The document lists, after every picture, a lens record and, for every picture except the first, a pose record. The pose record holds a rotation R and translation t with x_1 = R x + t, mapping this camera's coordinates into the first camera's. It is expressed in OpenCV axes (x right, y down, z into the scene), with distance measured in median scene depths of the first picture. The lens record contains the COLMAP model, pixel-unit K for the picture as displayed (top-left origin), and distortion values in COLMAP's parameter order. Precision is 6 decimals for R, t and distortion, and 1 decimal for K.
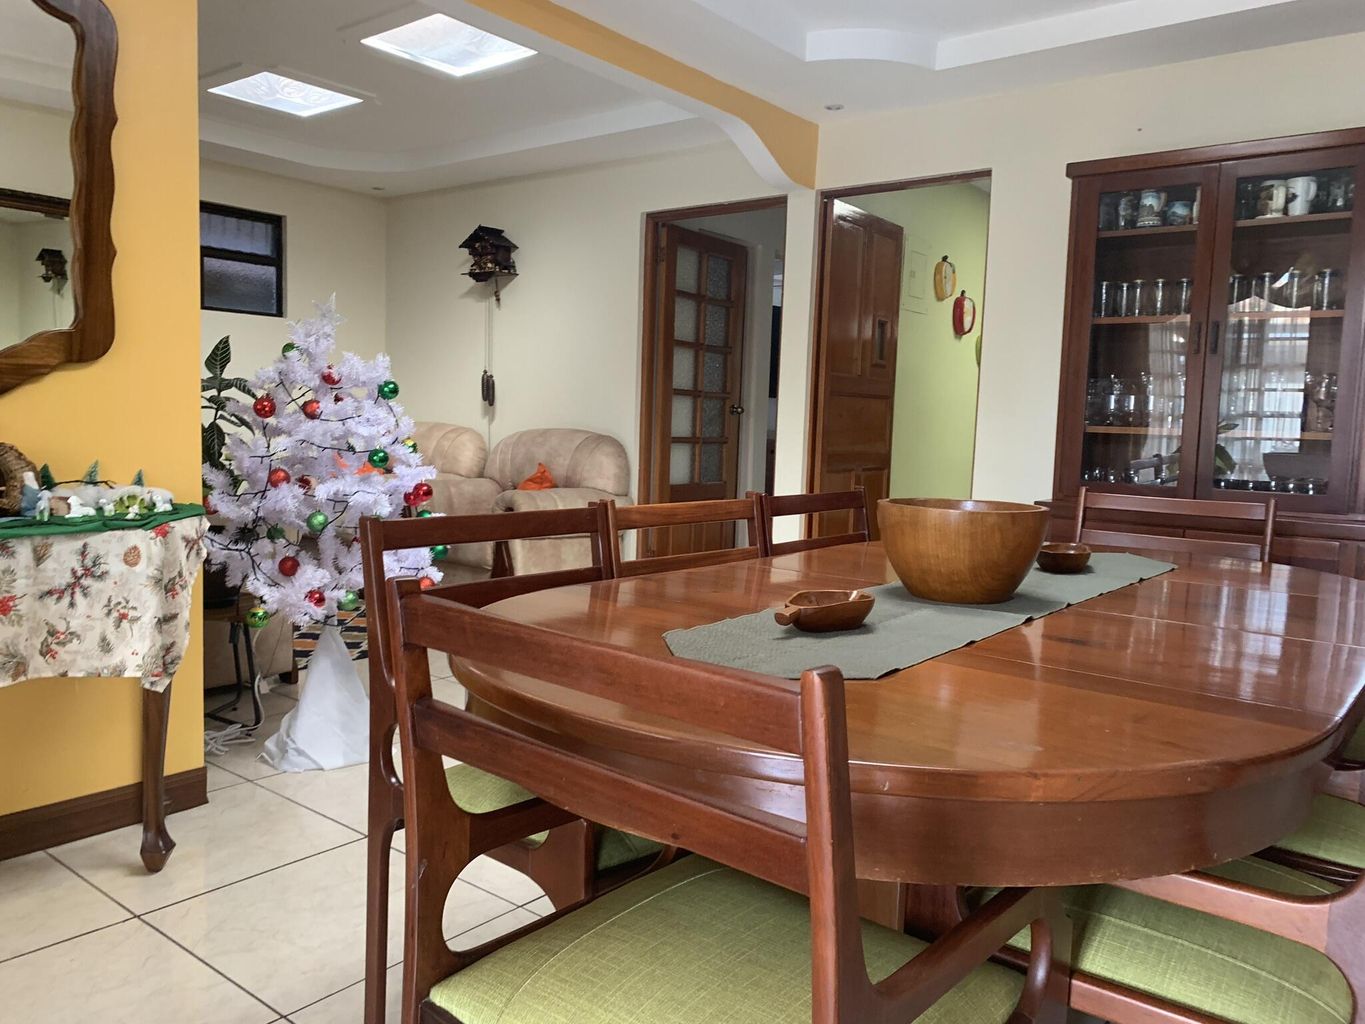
lens RADIAL K [[1052.5, 0, 663.1], [0, 1052.5, 510.4], [0, 0, 1]] dist [0.008711, -0.004596]
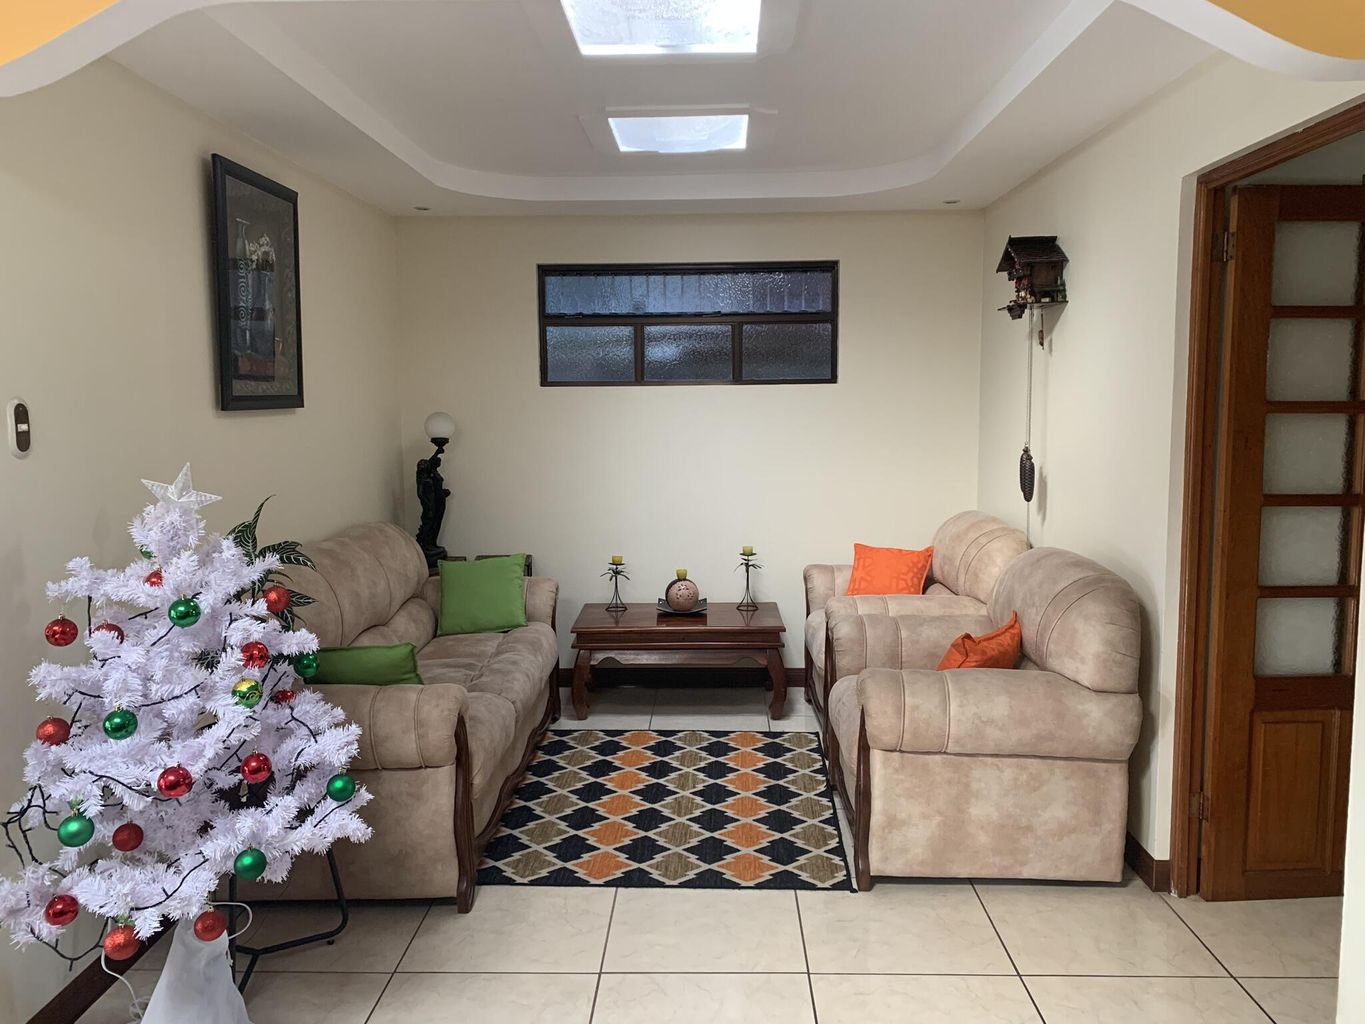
lens RADIAL K [[1052.5, 0, 663.1], [0, 1052.5, 510.4], [0, 0, 1]] dist [0.008711, -0.004596]
pose [[0.608465, 0.036846, -0.792725, 0.255981], [-0.035346, 0.999189, 0.019312, -0.113444], [0.792793, 0.016268, 0.609274, 0.467533]]
